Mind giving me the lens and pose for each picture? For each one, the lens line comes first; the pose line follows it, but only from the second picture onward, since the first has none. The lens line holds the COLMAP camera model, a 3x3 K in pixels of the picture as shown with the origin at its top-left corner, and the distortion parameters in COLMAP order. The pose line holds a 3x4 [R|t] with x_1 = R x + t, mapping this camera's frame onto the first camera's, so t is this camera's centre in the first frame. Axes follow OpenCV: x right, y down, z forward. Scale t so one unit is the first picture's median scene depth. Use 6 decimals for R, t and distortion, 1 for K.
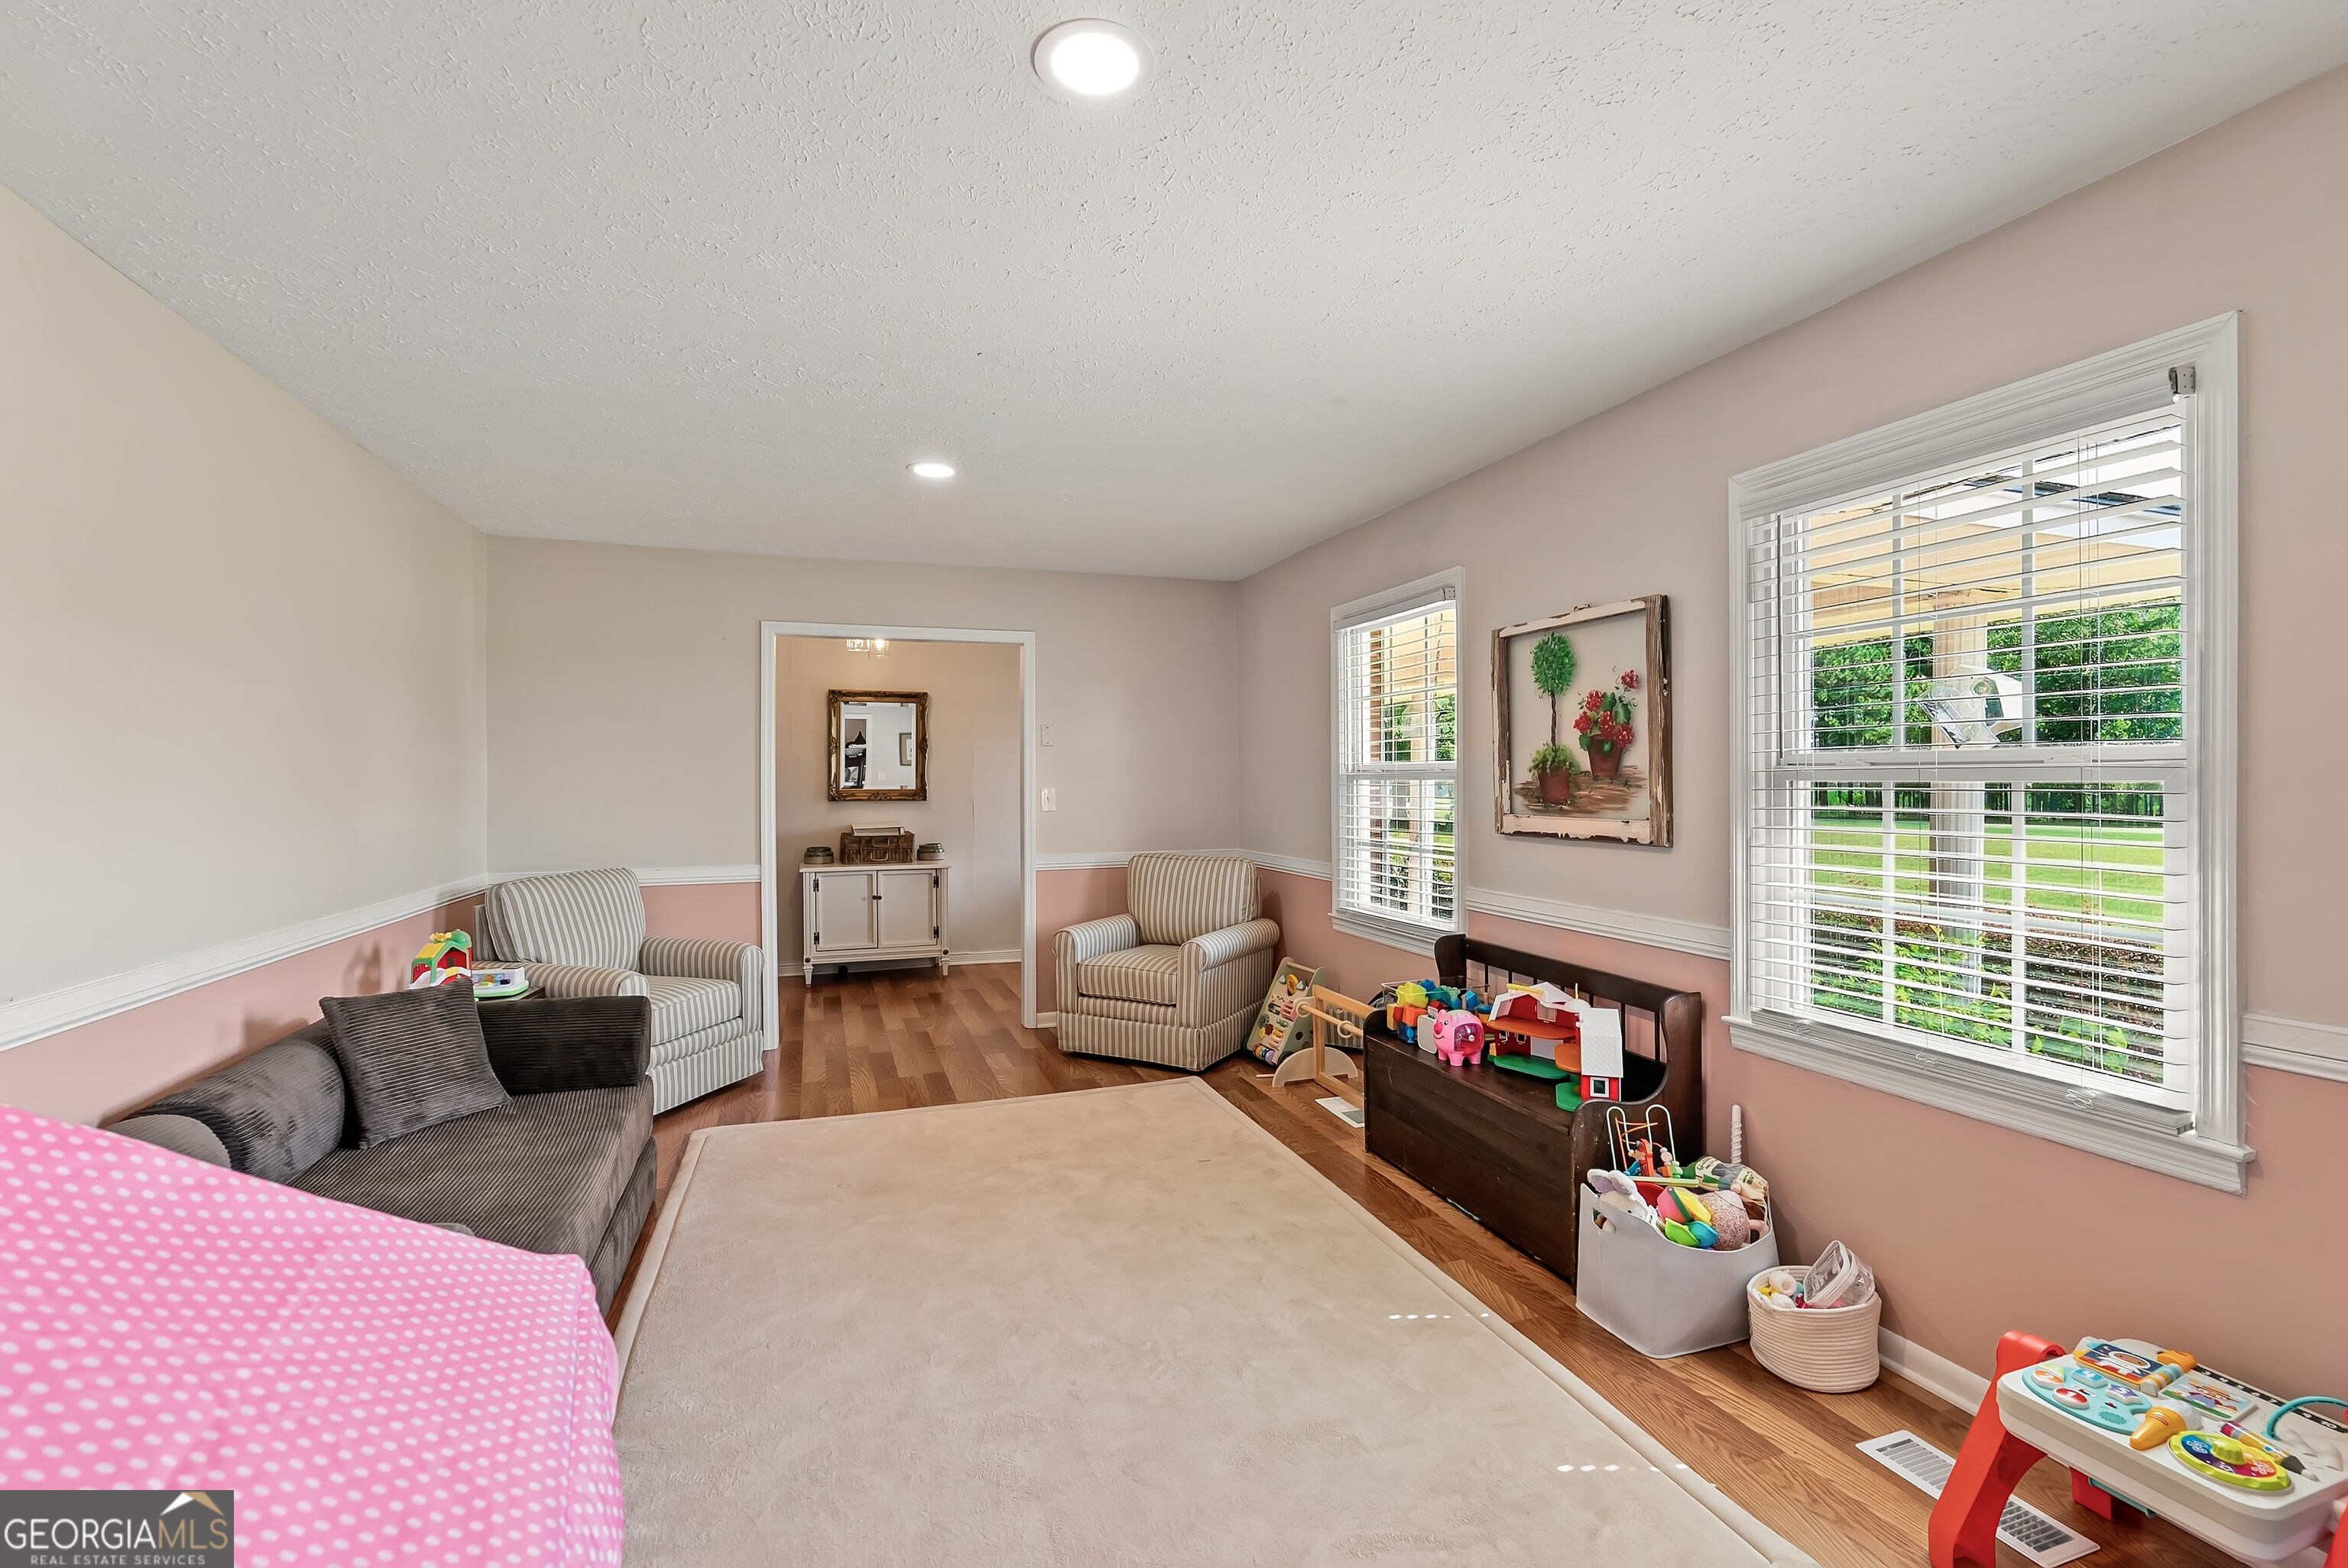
lens RADIAL K [[1046.2, 0, 1172.9], [0, 1046.2, 777.4], [0, 0, 1]] dist [-0.013012, -0.000049]
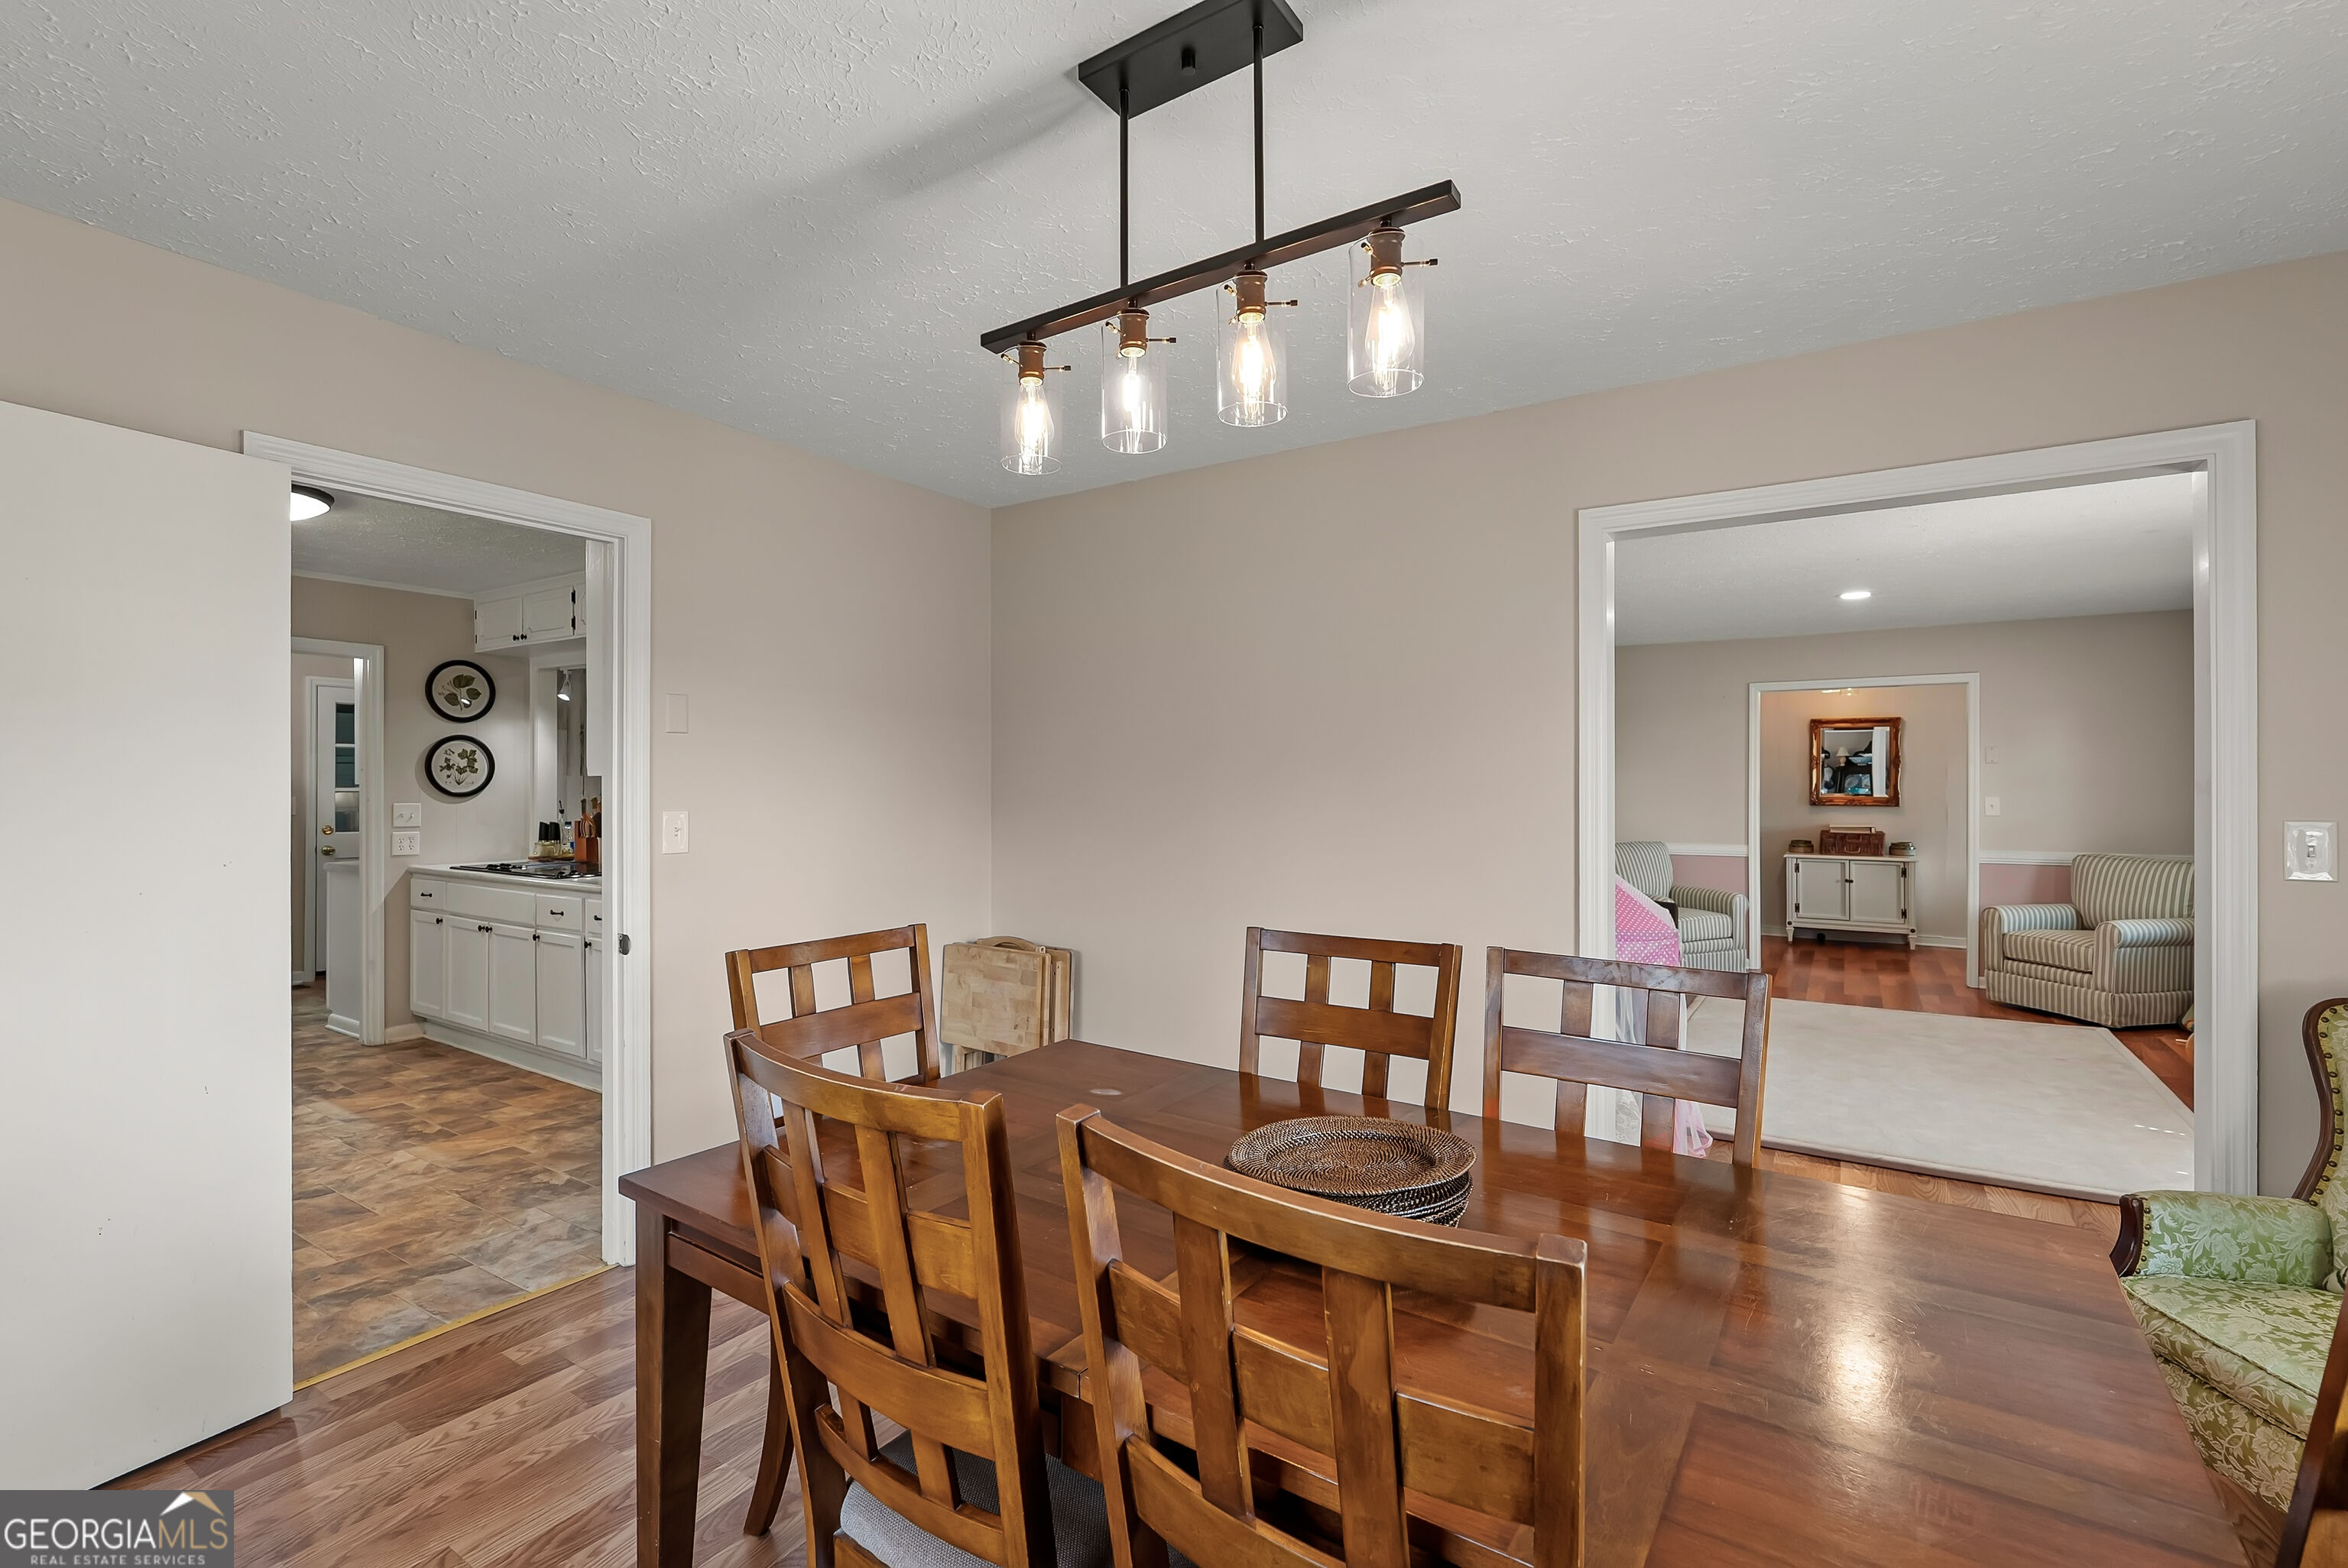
lens RADIAL K [[1046.2, 0, 1172.9], [0, 1046.2, 777.4], [0, 0, 1]] dist [-0.013012, -0.000049]
pose [[0.617648, 0.002270, -0.786451, 0.210886], [-0.006612, 0.999975, -0.002307, -0.003690], [0.786427, 0.006625, 0.617648, -0.446270]]
